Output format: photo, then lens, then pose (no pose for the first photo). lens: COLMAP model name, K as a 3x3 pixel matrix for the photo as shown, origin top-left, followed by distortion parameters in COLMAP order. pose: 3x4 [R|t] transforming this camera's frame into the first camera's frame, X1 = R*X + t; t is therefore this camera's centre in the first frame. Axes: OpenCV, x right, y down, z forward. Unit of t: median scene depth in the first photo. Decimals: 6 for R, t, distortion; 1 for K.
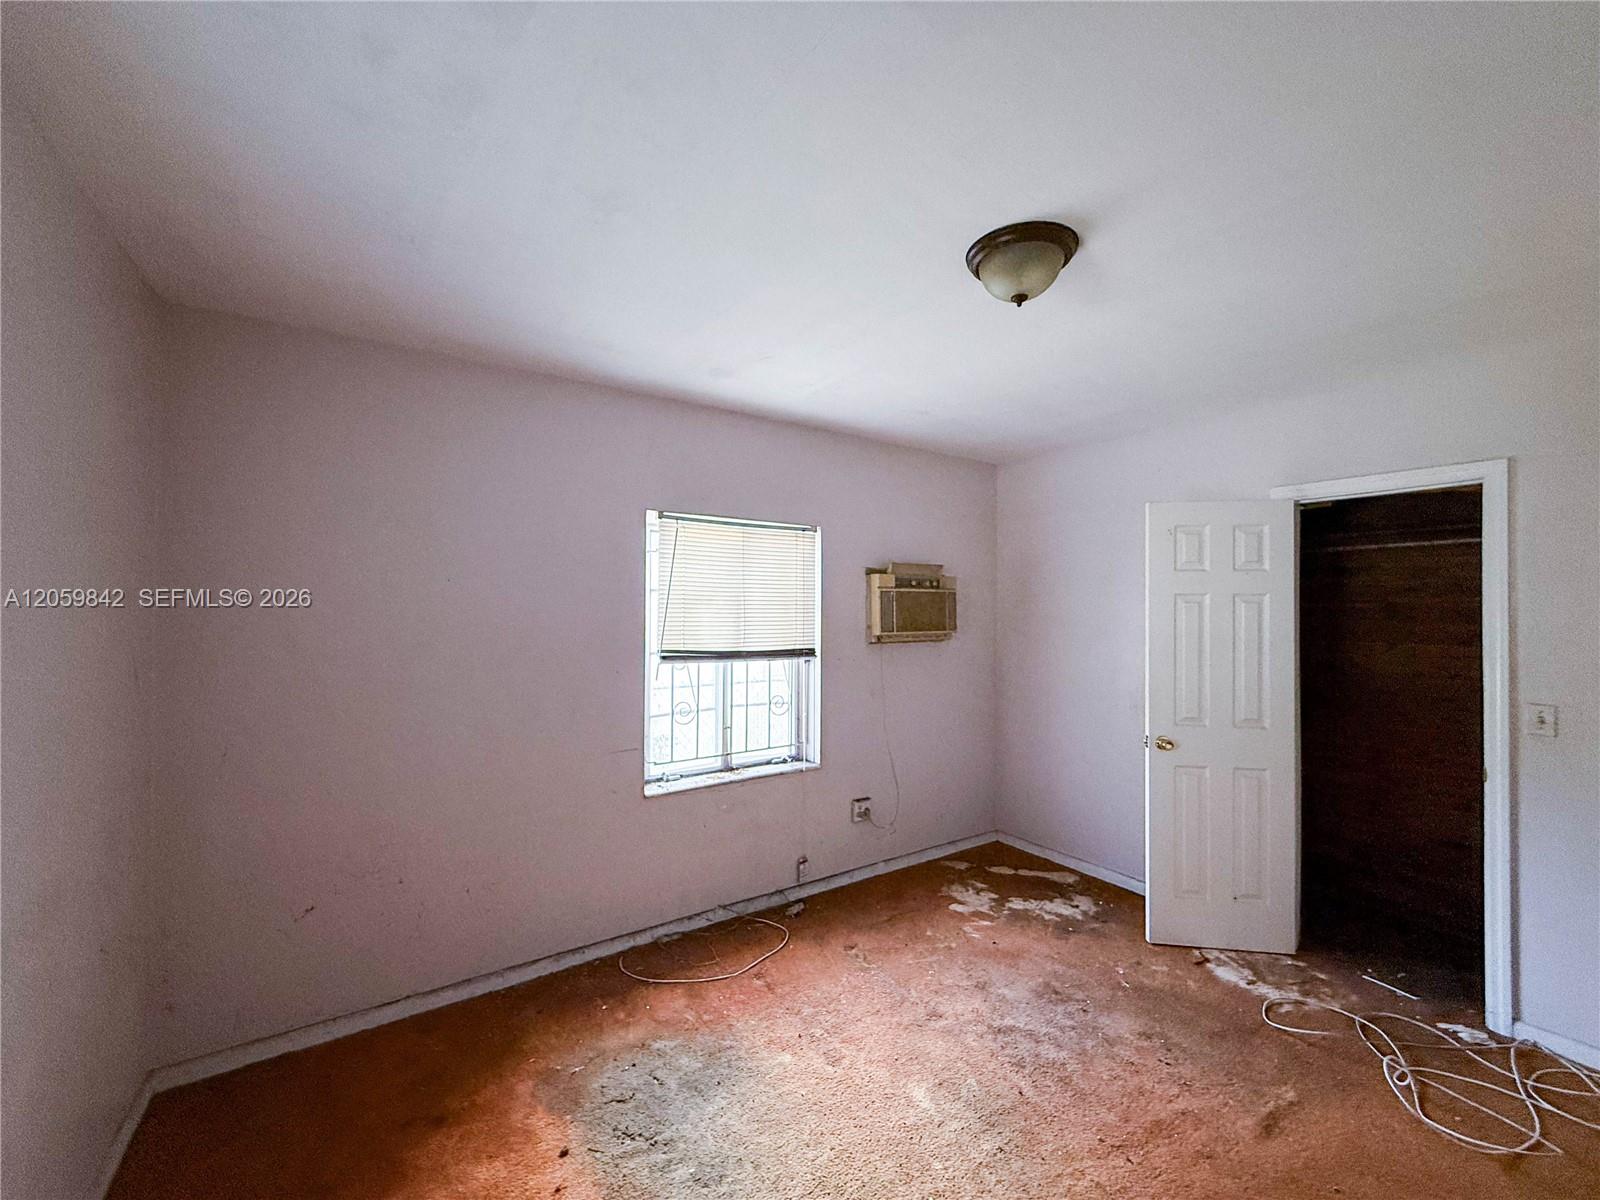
lens RADIAL K [[628.9, 0, 800.0], [0, 628.9, 600.0], [0, 0, 1]] dist [-0.000950, 0.000205]
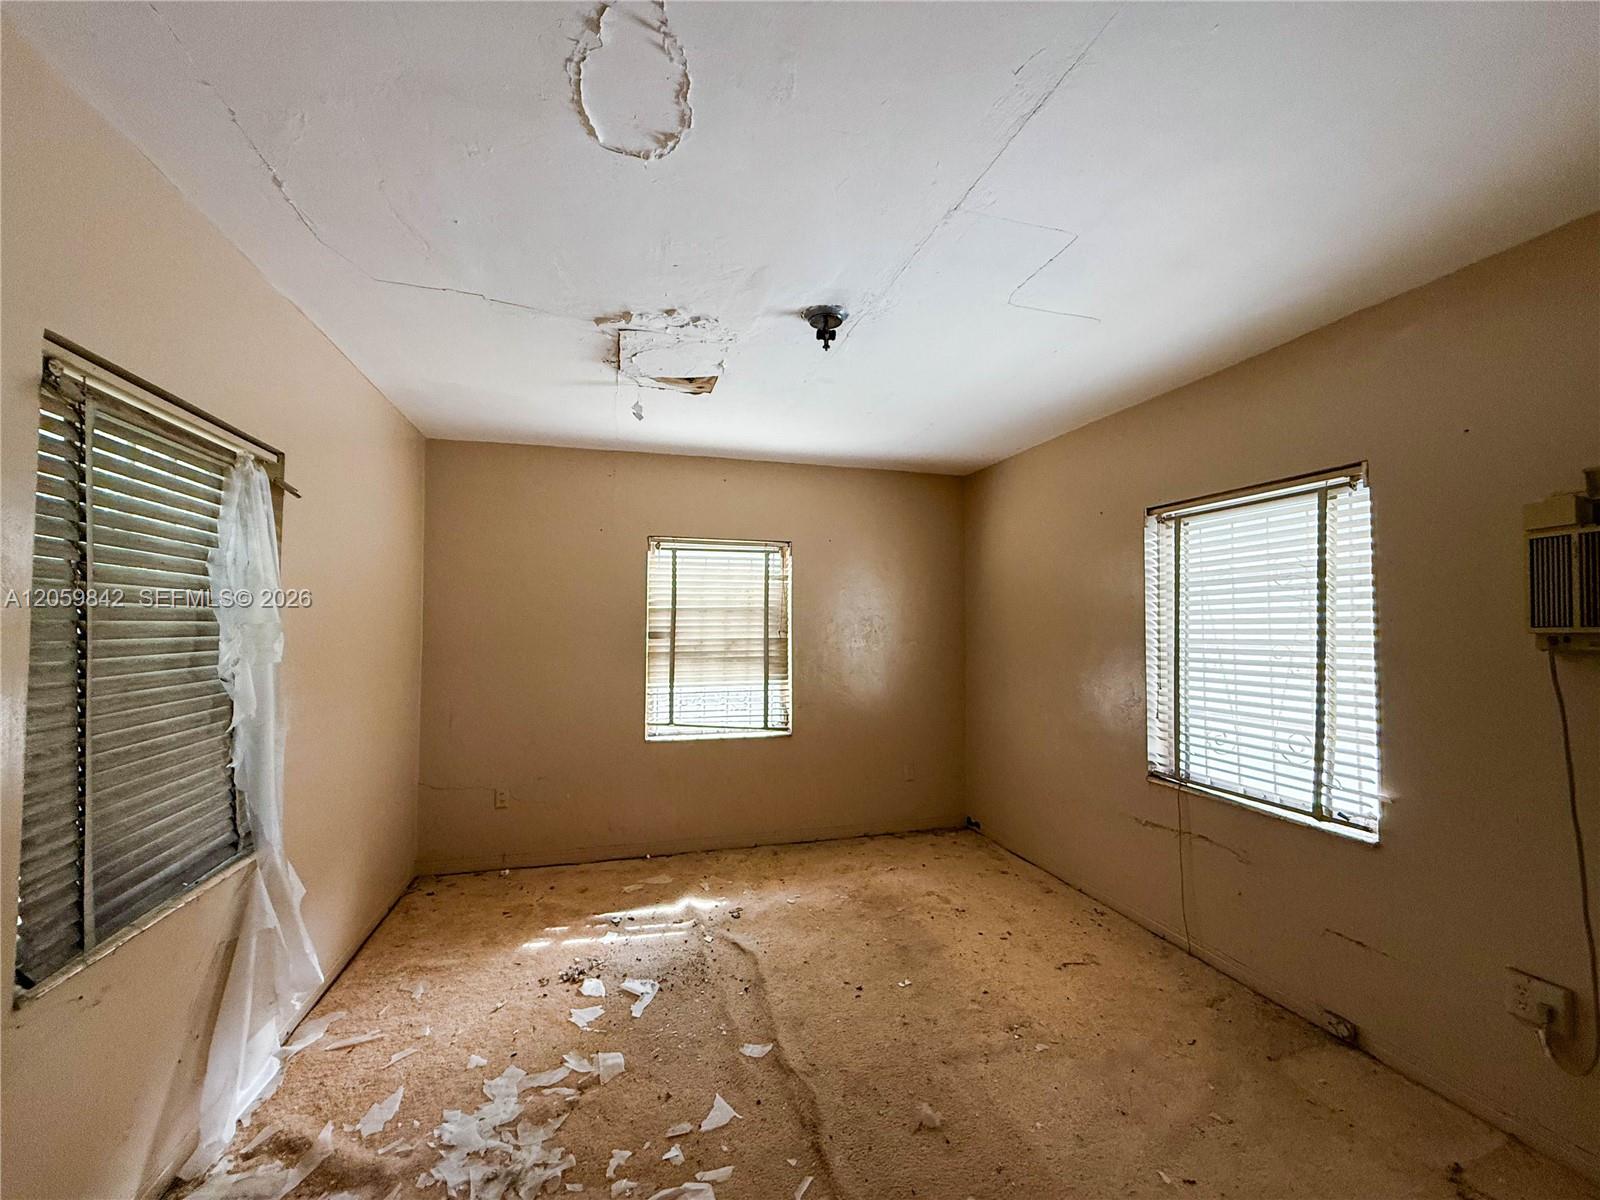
lens RADIAL K [[628.9, 0, 800.0], [0, 628.9, 600.0], [0, 0, 1]] dist [-0.000950, 0.000205]
pose [[-0.334674, -0.048762, -0.941072, 0.827123], [0.009003, 0.998449, -0.054937, 0.056800], [0.942291, -0.026858, -0.333716, 0.702312]]
